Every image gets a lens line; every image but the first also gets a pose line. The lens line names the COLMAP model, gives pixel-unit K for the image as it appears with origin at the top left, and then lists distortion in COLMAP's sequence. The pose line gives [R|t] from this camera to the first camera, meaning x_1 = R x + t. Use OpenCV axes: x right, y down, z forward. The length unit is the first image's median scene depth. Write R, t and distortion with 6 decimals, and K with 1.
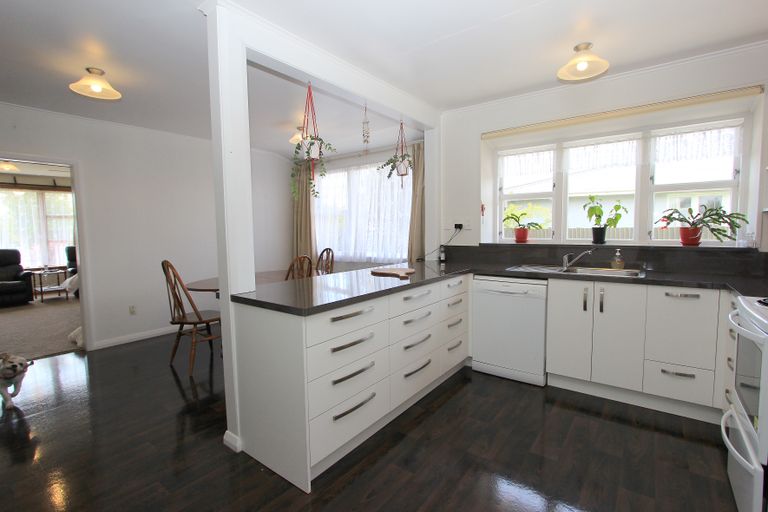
lens RADIAL K [[352.2, 0, 384.9], [0, 352.2, 256.9], [0, 0, 1]] dist [0.004617, 0.000164]
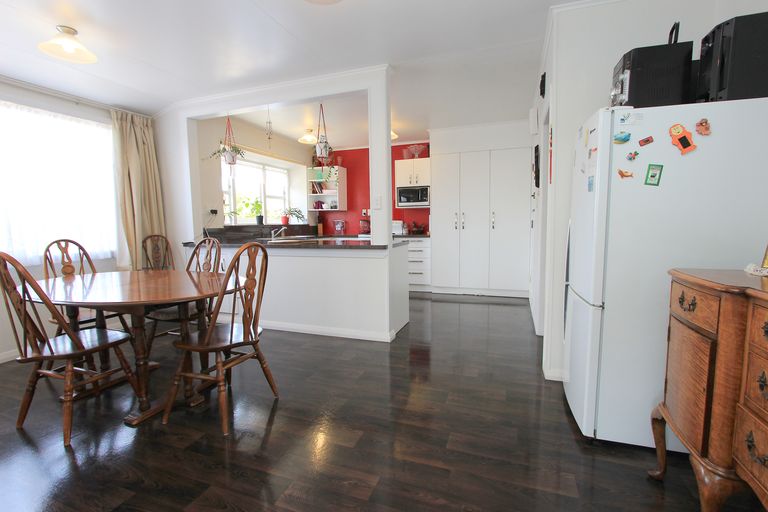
lens RADIAL K [[352.2, 0, 385.1], [0, 352.2, 258.4], [0, 0, 1]] dist [0.004617, 0.000164]
pose [[-0.308295, -0.090887, 0.946939, -1.246433], [0.072804, 0.990252, 0.118747, -0.034353], [-0.948501, 0.105550, -0.298673, 0.949674]]
